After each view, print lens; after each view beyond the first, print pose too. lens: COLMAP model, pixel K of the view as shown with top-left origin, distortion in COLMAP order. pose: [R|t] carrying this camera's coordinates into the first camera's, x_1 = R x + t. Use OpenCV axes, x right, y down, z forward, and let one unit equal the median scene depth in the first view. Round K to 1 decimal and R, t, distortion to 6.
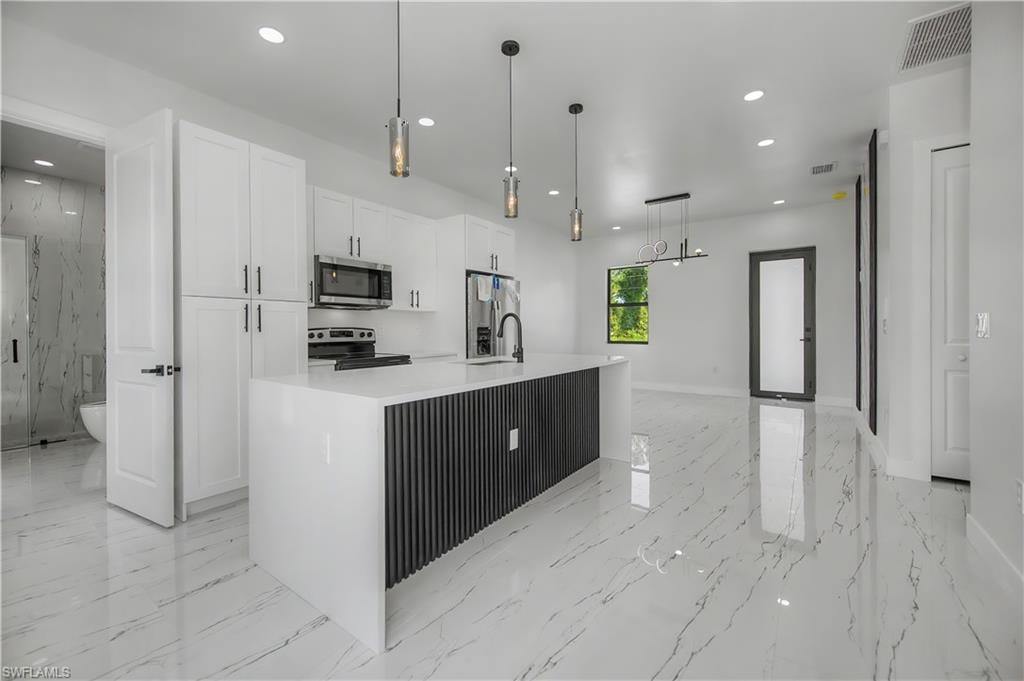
lens RADIAL K [[403.8, 0, 518.2], [0, 403.8, 333.3], [0, 0, 1]] dist [0.011346, 0.000088]
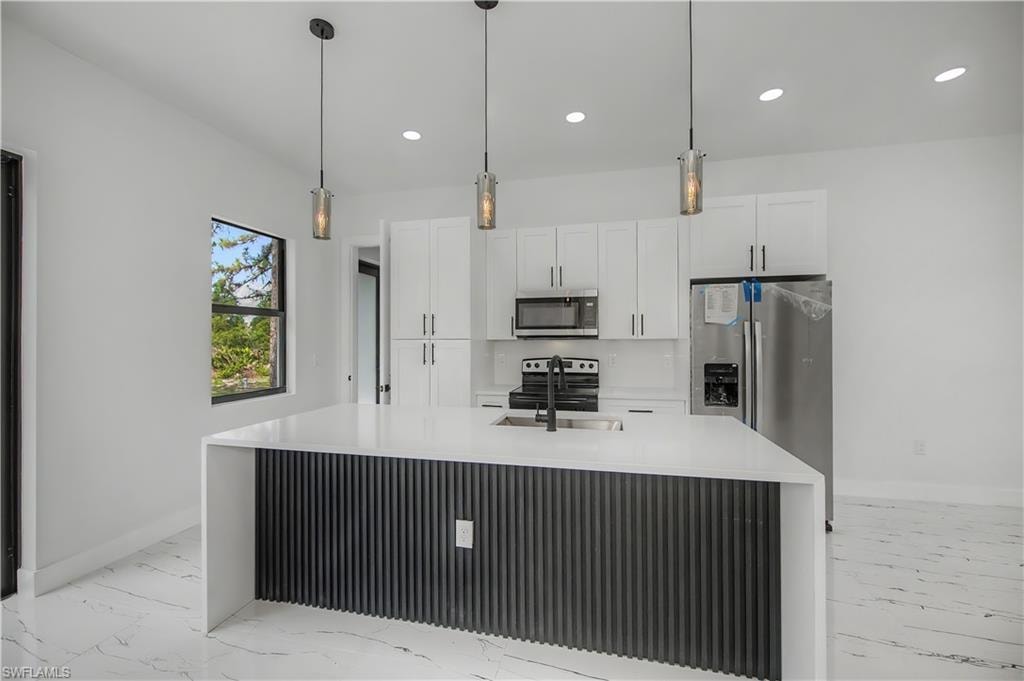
lens RADIAL K [[403.8, 0, 518.6], [0, 403.8, 338.6], [0, 0, 1]] dist [0.011346, 0.000088]
pose [[0.387247, 0.000163, -0.921976, 0.457056], [-0.011417, 0.999924, -0.004619, -0.057500], [0.921905, 0.012315, 0.387220, 0.523886]]
